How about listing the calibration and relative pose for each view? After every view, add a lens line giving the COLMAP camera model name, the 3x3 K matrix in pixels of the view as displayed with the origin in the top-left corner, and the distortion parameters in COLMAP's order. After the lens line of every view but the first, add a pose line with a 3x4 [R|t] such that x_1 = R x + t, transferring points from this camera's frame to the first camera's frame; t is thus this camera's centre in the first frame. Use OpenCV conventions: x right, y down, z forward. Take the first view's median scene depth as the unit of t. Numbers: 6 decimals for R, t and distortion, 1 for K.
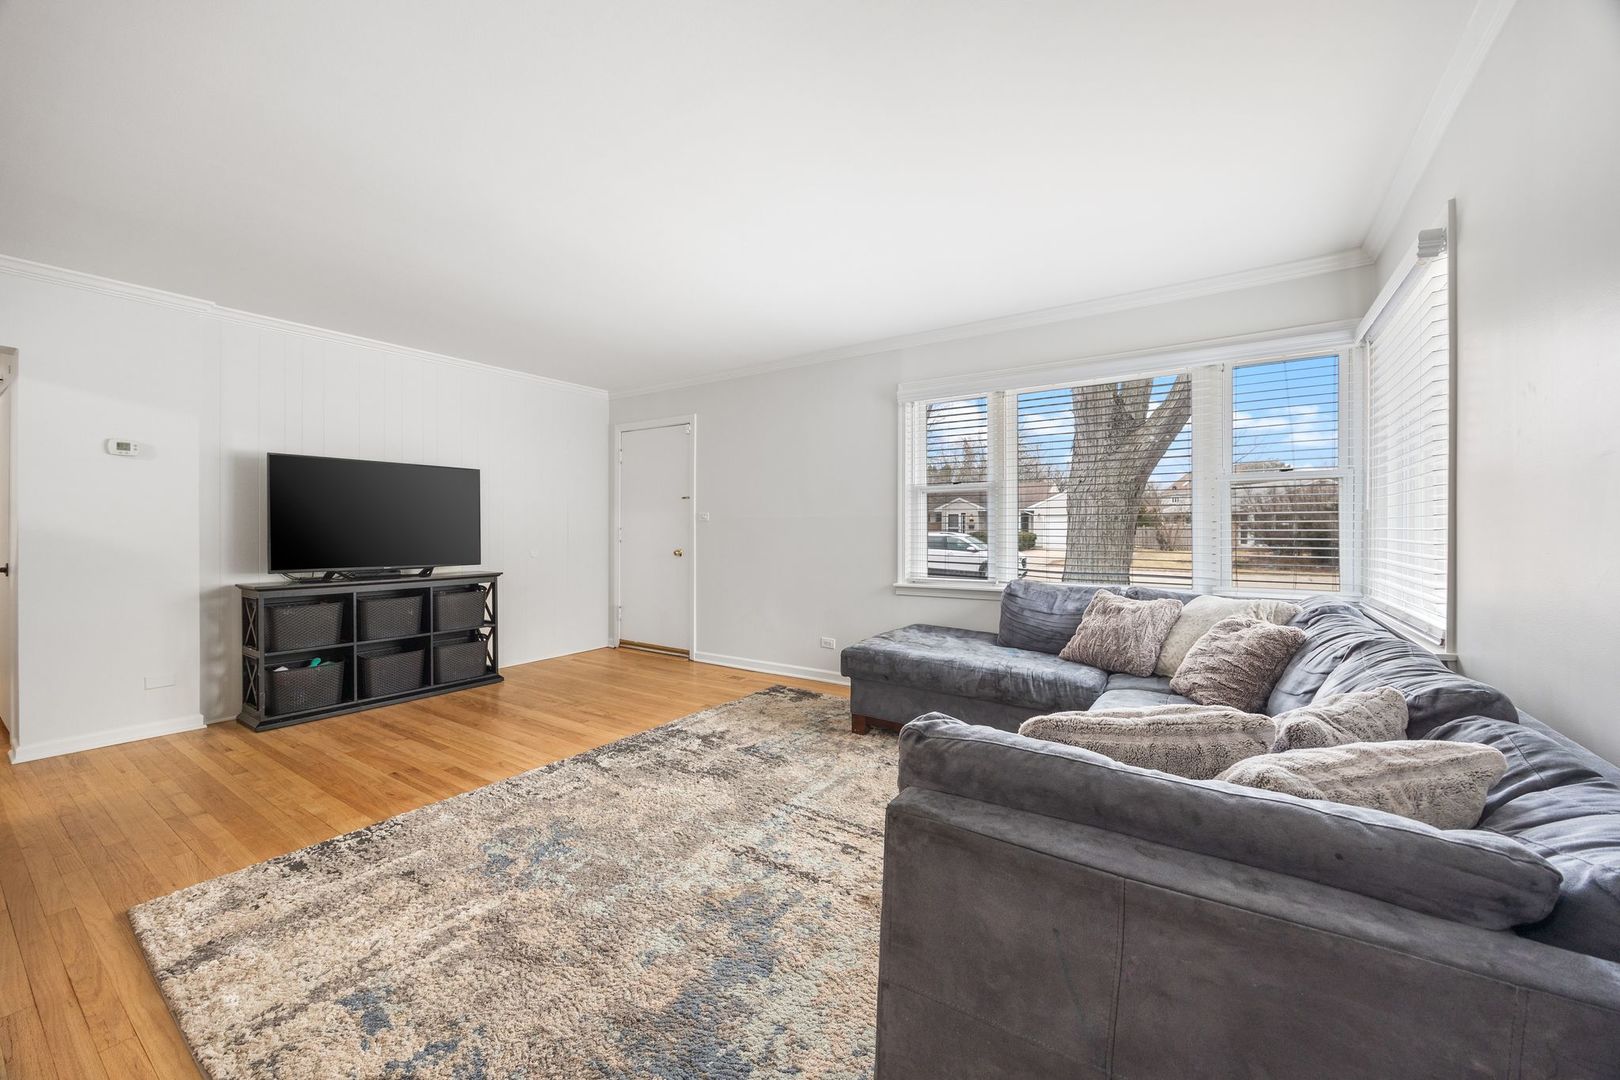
lens RADIAL K [[618.8, 0, 809.6], [0, 618.8, 537.0], [0, 0, 1]] dist [-0.001238, -0.000481]
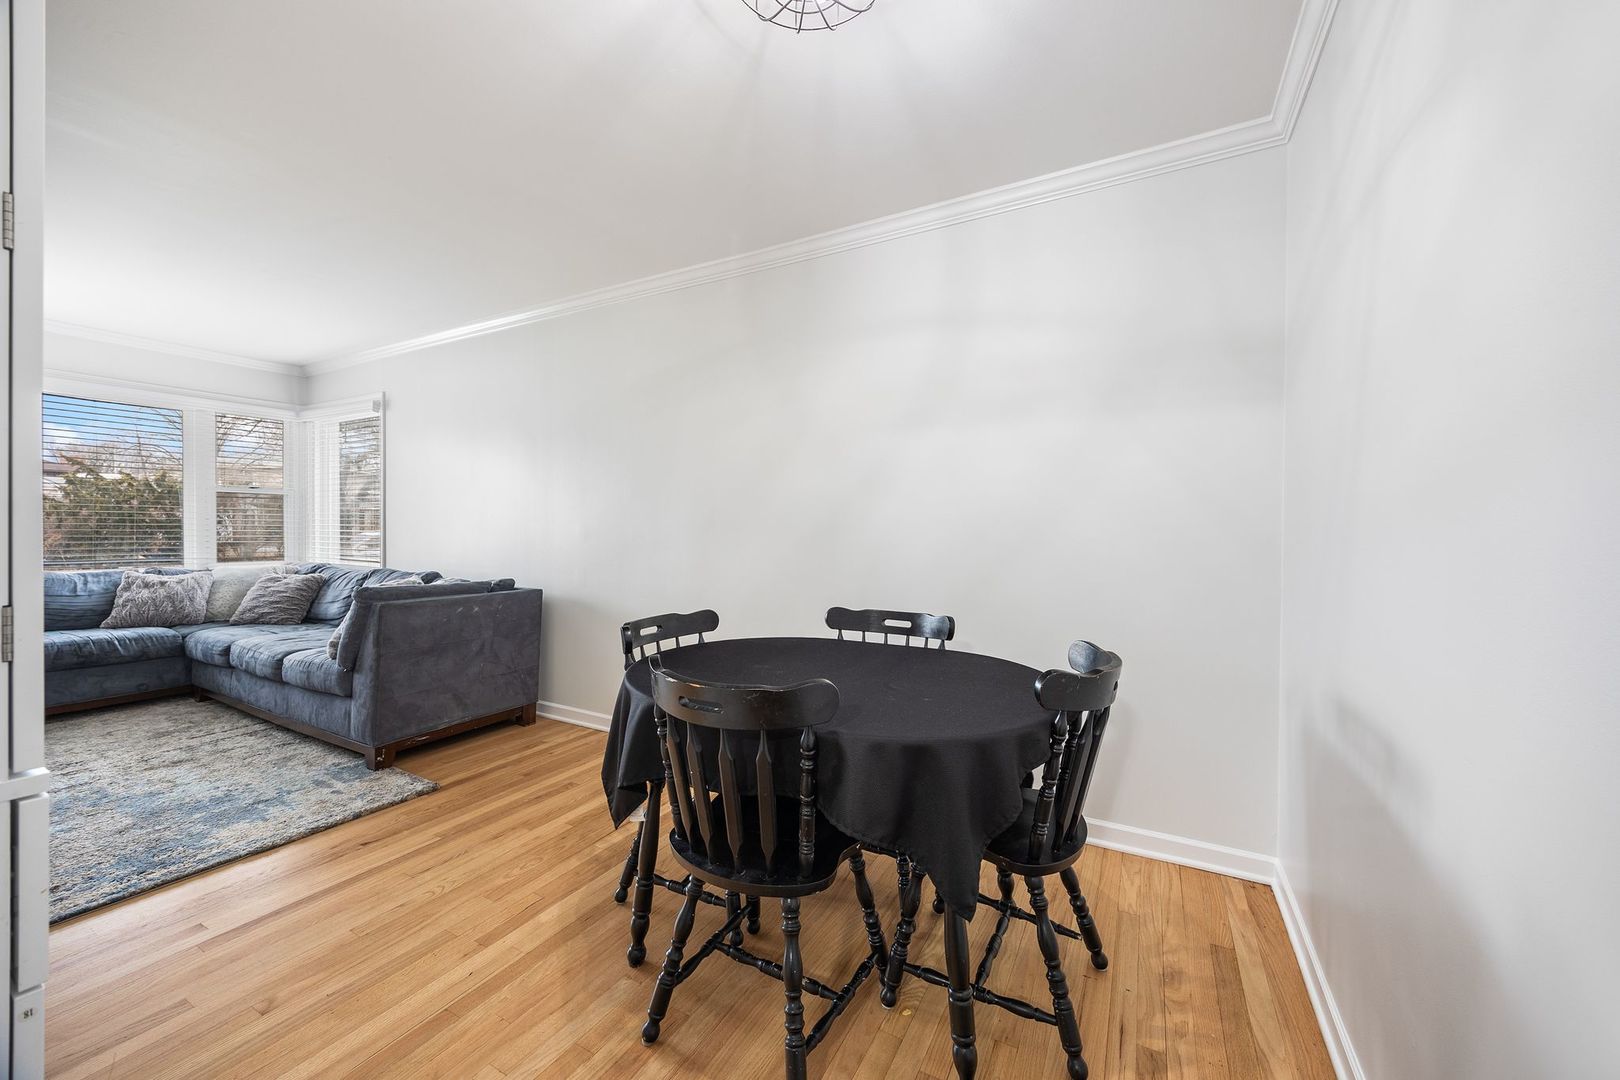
lens RADIAL K [[618.8, 0, 807.2], [0, 618.8, 525.5], [0, 0, 1]] dist [-0.001238, -0.000481]
pose [[-0.086154, 0.004278, 0.996273, -0.929050], [0.005789, 0.999976, -0.003793, 0.004958], [-0.996265, 0.005440, -0.086177, -0.279971]]
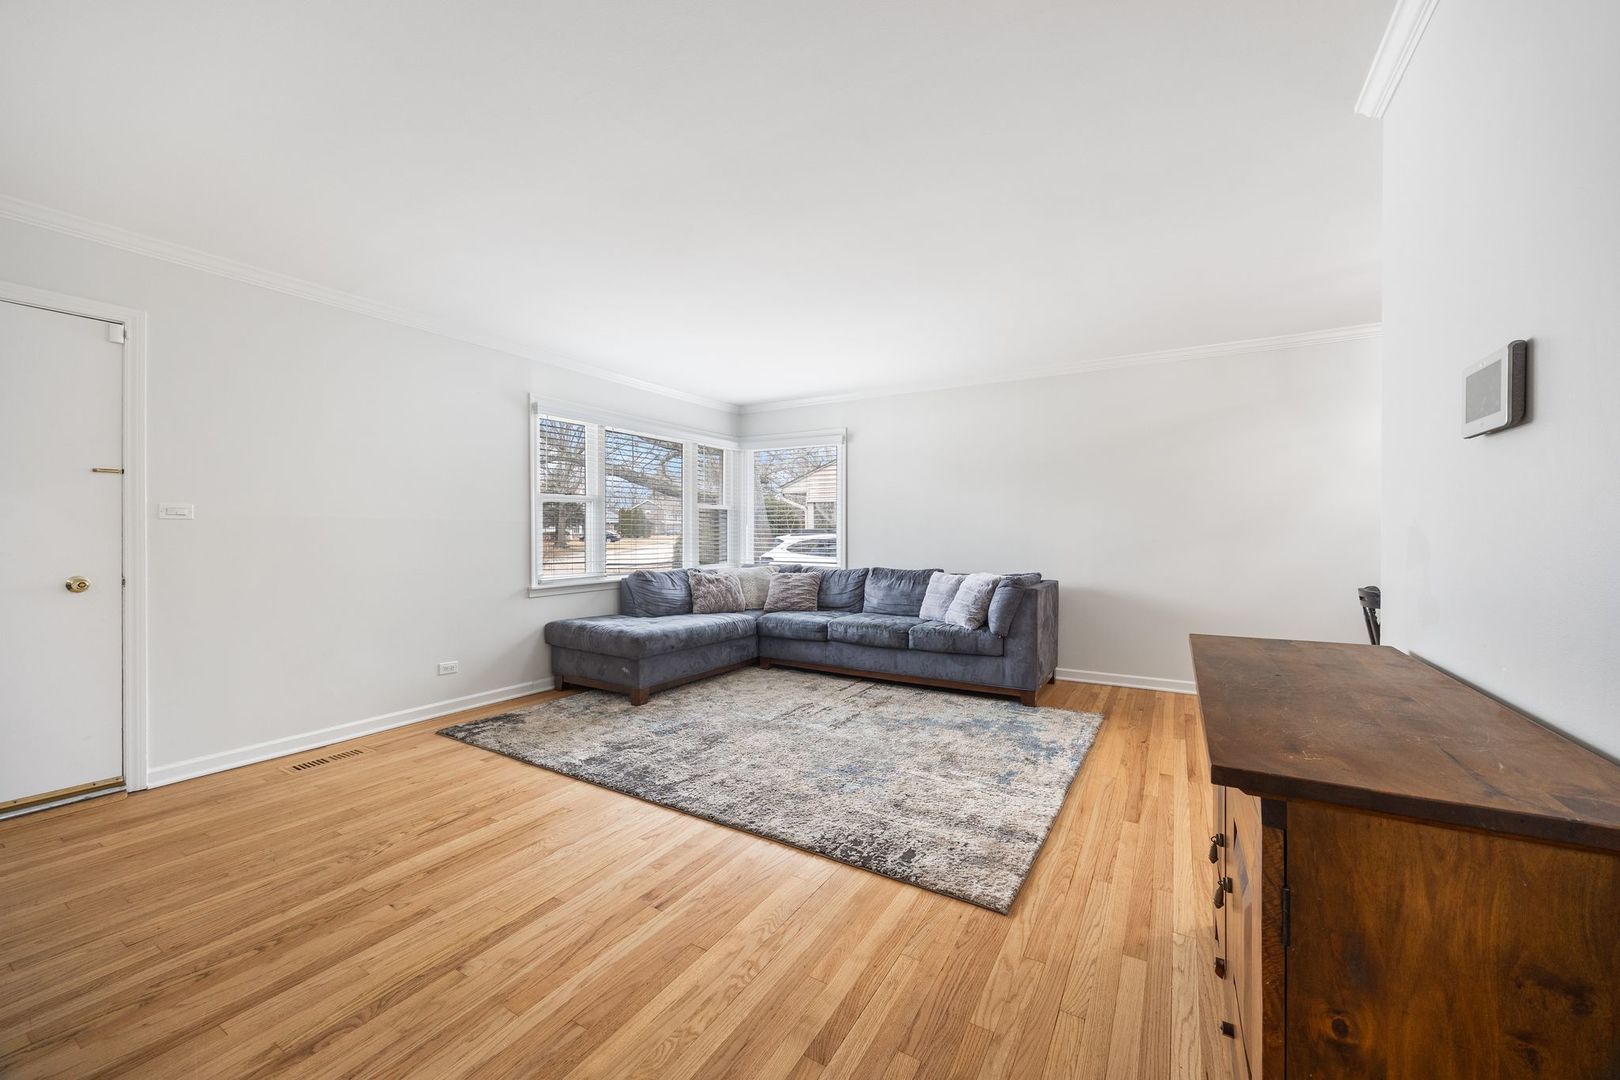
lens RADIAL K [[618.8, 0, 812.5], [0, 618.8, 540.8], [0, 0, 1]] dist [-0.001238, -0.000481]
pose [[-0.060307, -0.010438, 0.998125, -1.220258], [0.011795, 0.999868, 0.011169, -0.008155], [-0.998110, 0.012446, -0.060176, 0.799665]]
